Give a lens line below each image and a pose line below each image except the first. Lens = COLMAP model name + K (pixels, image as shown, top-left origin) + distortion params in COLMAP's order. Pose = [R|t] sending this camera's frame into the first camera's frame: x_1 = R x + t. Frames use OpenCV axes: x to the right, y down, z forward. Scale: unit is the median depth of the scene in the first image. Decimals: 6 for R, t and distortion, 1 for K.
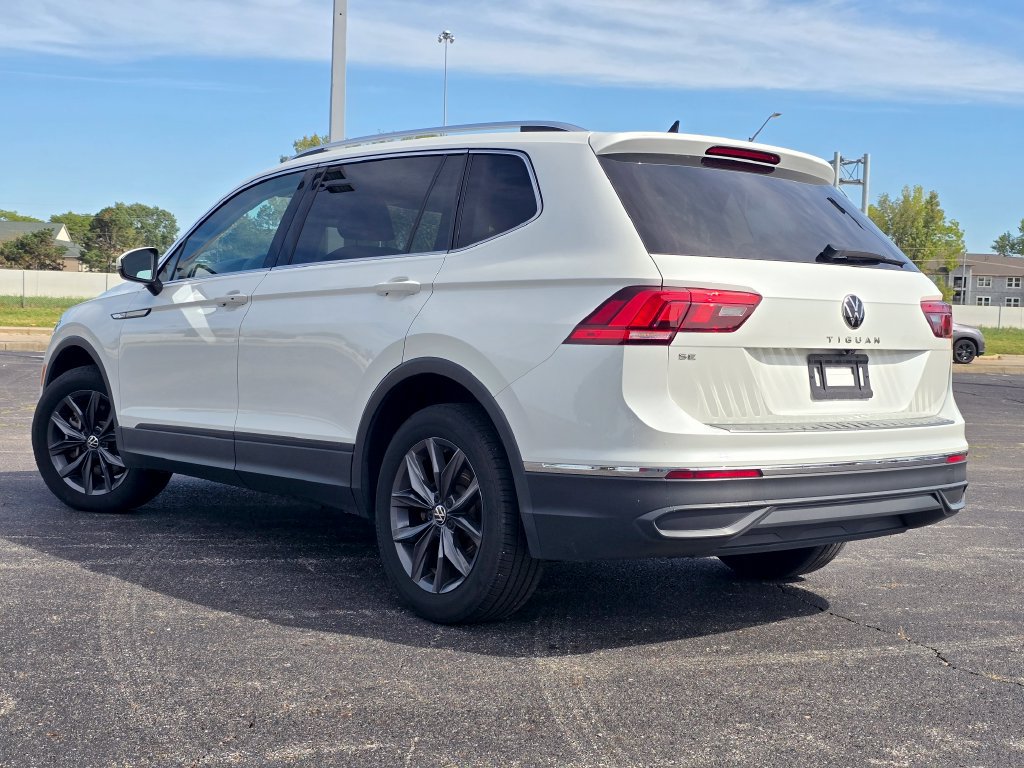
lens RADIAL K [[1412.5, 0, 514.5], [0, 1412.5, 391.0], [0, 0, 1]] dist [0.023870, 0.000000]
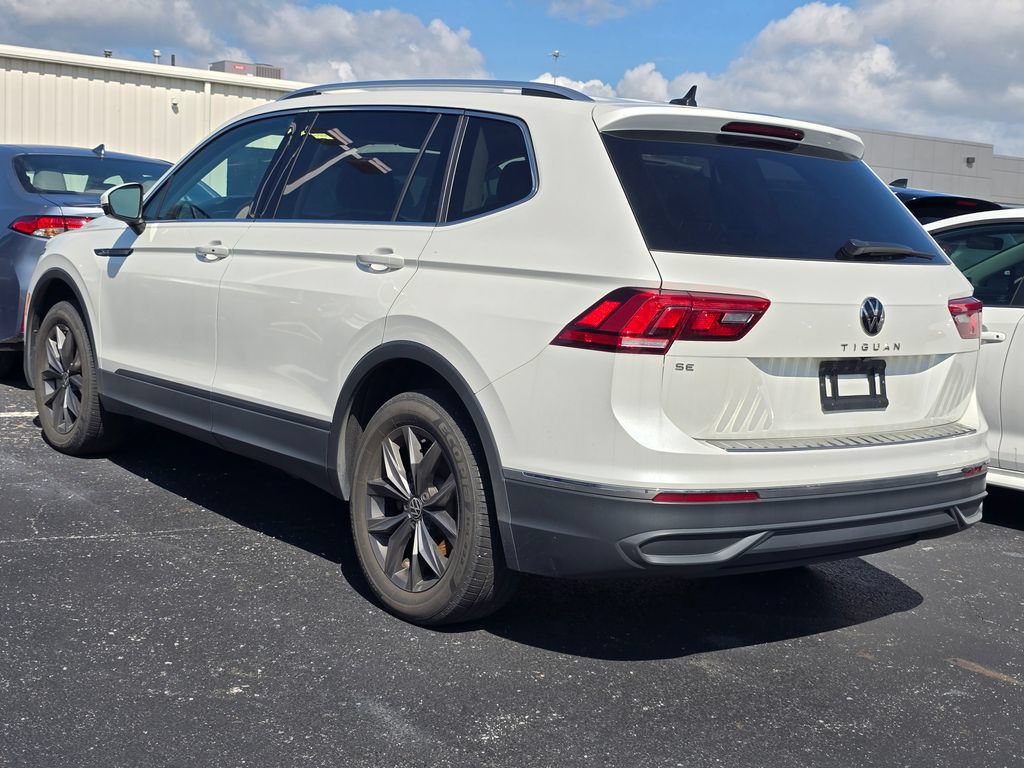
lens RADIAL K [[1412.5, 0, 514.6], [0, 1412.5, 391.3], [0, 0, 1]] dist [0.023870, 0.000000]
pose [[0.998803, 0.044899, -0.019418, 0.027286], [-0.043226, 0.995908, 0.079366, -0.066986], [0.022902, -0.078431, 0.996656, 0.076779]]
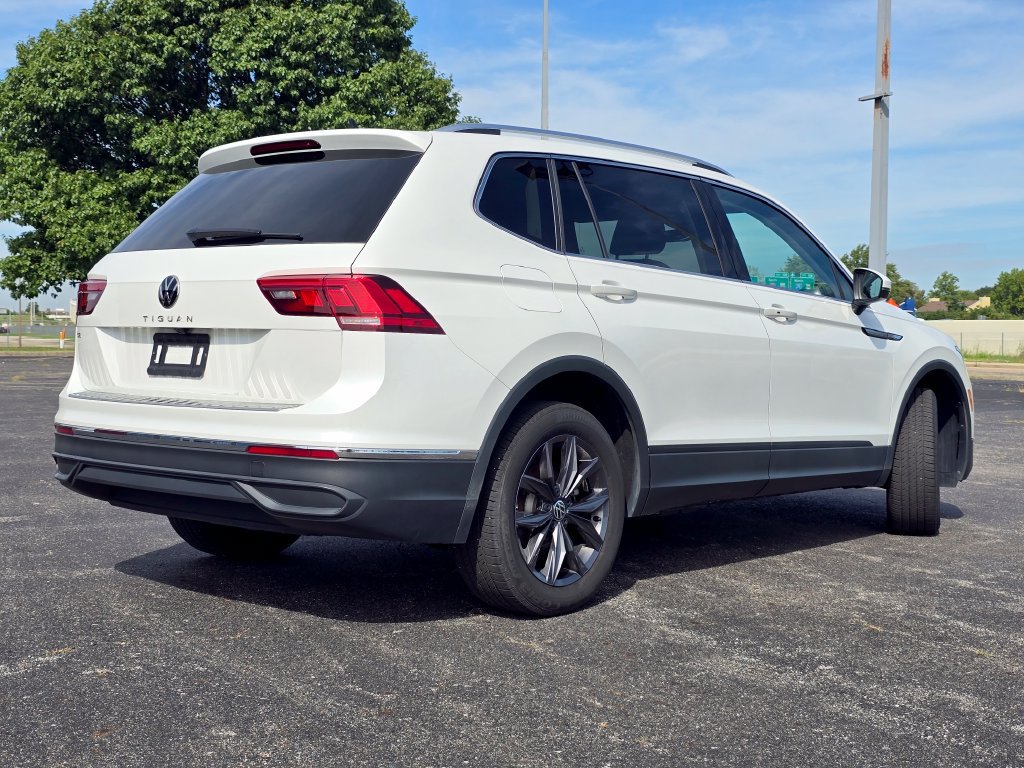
lens RADIAL K [[1412.5, 0, 511.2], [0, 1412.5, 376.1], [0, 0, 1]] dist [0.023870, 0.000000]
pose [[0.163213, -0.000066, -0.986591, 1.240099], [-0.064106, 0.997886, -0.010672, 0.000611], [0.984506, 0.064988, 0.162863, 1.030247]]
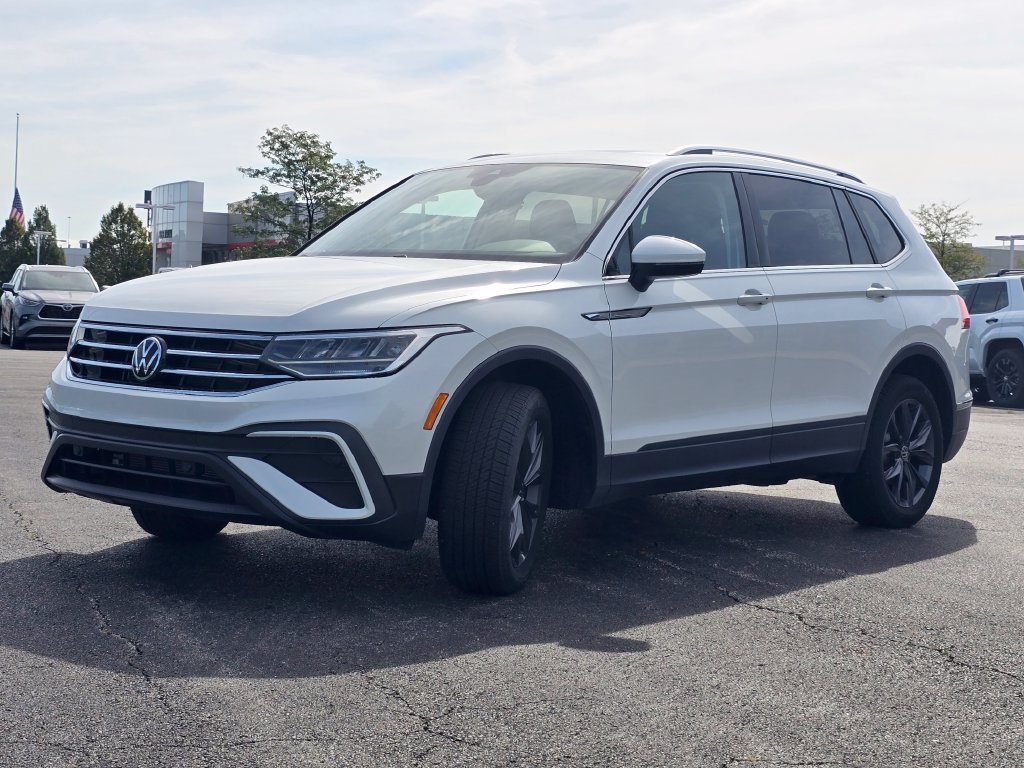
lens RADIAL K [[1701.6, 0, 507.4], [0, 1701.6, 380.1], [0, 0, 1]] dist [0.079940, 0.000000]
pose [[-0.170707, -0.083611, 0.981768, -1.684315], [0.013795, 0.996093, 0.087229, -0.141873], [-0.985225, 0.028434, -0.168886, 1.698031]]
